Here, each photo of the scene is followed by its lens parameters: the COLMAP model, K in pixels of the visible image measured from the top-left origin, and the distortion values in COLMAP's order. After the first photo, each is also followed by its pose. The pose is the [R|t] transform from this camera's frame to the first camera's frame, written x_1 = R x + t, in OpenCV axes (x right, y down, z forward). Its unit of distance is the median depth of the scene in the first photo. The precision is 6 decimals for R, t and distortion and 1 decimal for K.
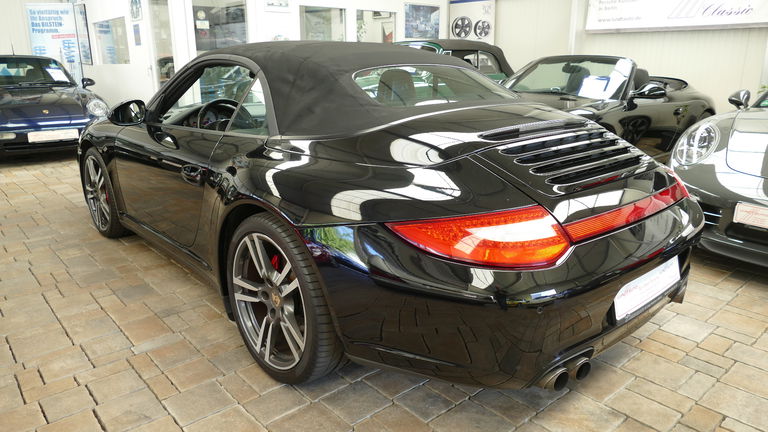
lens RADIAL K [[542.5, 0, 384.4], [0, 542.5, 213.9], [0, 0, 1]] dist [-0.007438, -0.002270]
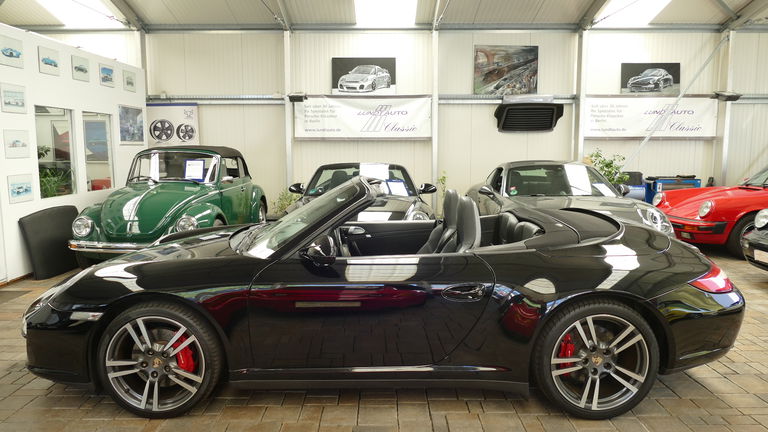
lens RADIAL K [[542.5, 0, 386.9], [0, 542.5, 215.4], [0, 0, 1]] dist [-0.007438, -0.002270]
pose [[0.659032, -0.091928, 0.746476, -0.344816], [0.204323, 0.977059, -0.060064, -0.051817], [-0.723829, 0.192106, 0.662696, 0.085463]]
